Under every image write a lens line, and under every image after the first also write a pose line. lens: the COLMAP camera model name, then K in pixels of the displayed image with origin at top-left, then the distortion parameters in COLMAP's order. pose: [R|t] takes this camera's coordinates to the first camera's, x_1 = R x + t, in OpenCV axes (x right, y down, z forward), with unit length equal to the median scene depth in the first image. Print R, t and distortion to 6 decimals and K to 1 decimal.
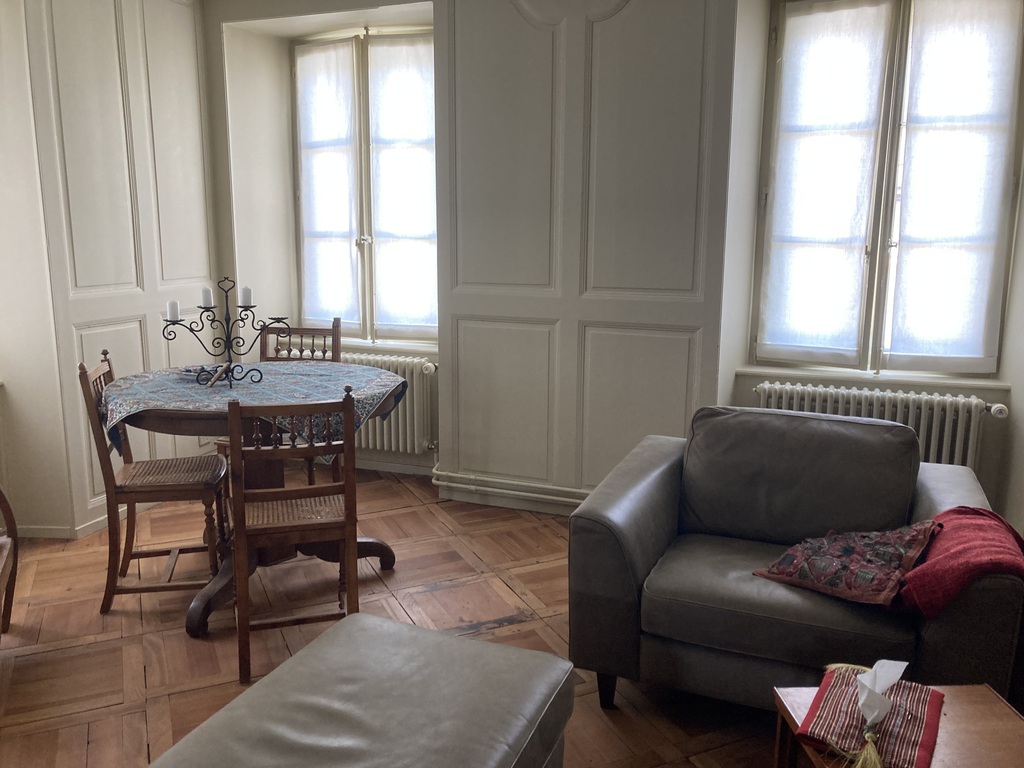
lens RADIAL K [[824.6, 0, 510.6], [0, 824.6, 385.8], [0, 0, 1]] dist [-0.011537, -0.005541]
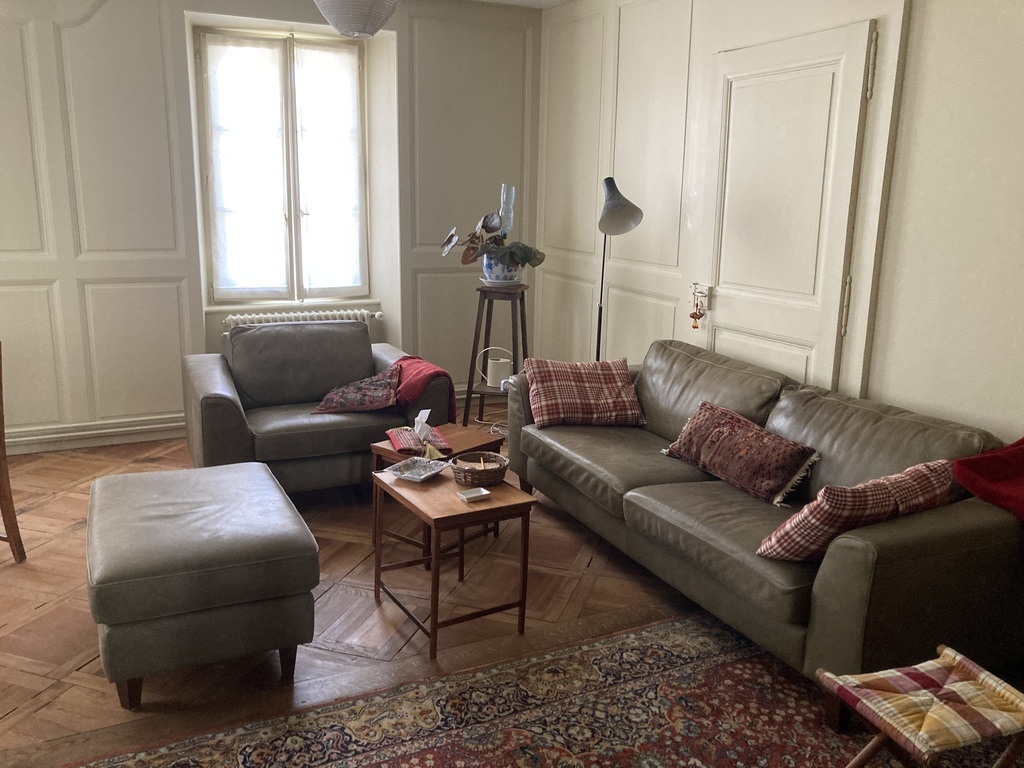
lens RADIAL K [[824.6, 0, 512.7], [0, 824.6, 383.1], [0, 0, 1]] dist [-0.011537, -0.005541]
pose [[0.667271, -0.153627, 0.728799, -0.402850], [0.126447, 0.987659, 0.092422, 0.040819], [-0.734003, 0.030484, 0.678462, -0.270607]]
